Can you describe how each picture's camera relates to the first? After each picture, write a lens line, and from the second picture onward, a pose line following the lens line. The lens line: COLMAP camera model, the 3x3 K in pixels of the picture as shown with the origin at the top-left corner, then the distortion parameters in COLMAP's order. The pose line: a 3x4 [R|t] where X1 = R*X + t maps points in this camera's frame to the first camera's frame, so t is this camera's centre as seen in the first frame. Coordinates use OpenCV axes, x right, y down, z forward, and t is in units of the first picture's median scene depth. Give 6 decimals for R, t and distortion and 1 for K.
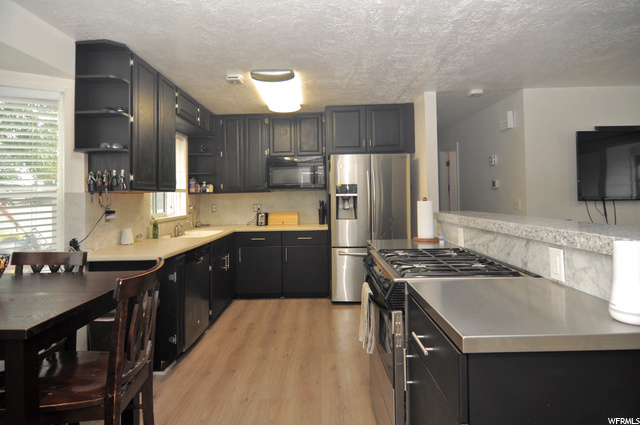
lens RADIAL K [[352.0, 0, 321.1], [0, 352.0, 195.8], [0, 0, 1]] dist [0.001784, -0.000024]
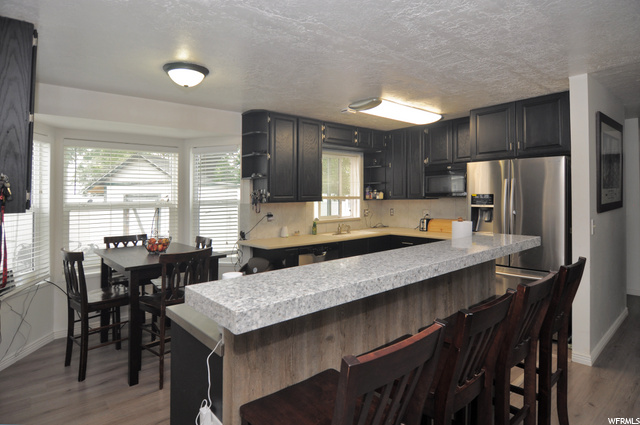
lens RADIAL K [[352.0, 0, 321.1], [0, 352.0, 195.8], [0, 0, 1]] dist [0.001784, -0.000024]
pose [[0.679919, 0.013601, -0.733161, 0.492371], [-0.001682, 0.999854, 0.016989, -0.047563], [0.733285, -0.010318, 0.679843, 0.079559]]
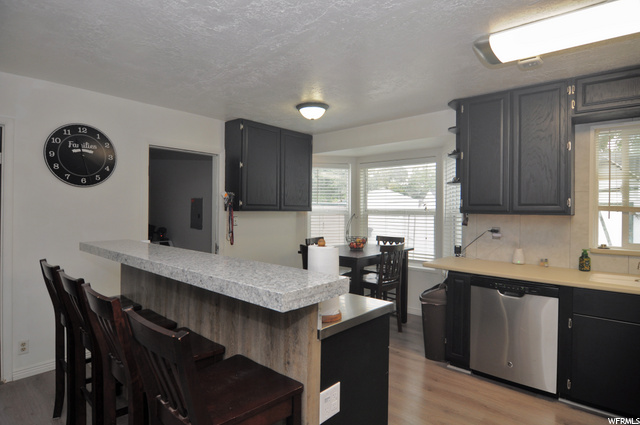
lens RADIAL K [[352.3, 0, 299.5], [0, 352.3, 211.8], [0, 0, 1]] dist [0.001921, 0.000180]
pose [[-0.674071, 0.032543, -0.737949, 0.506792], [0.016510, 0.999443, 0.028994, -0.044542], [0.738482, 0.007360, -0.674233, 0.936760]]
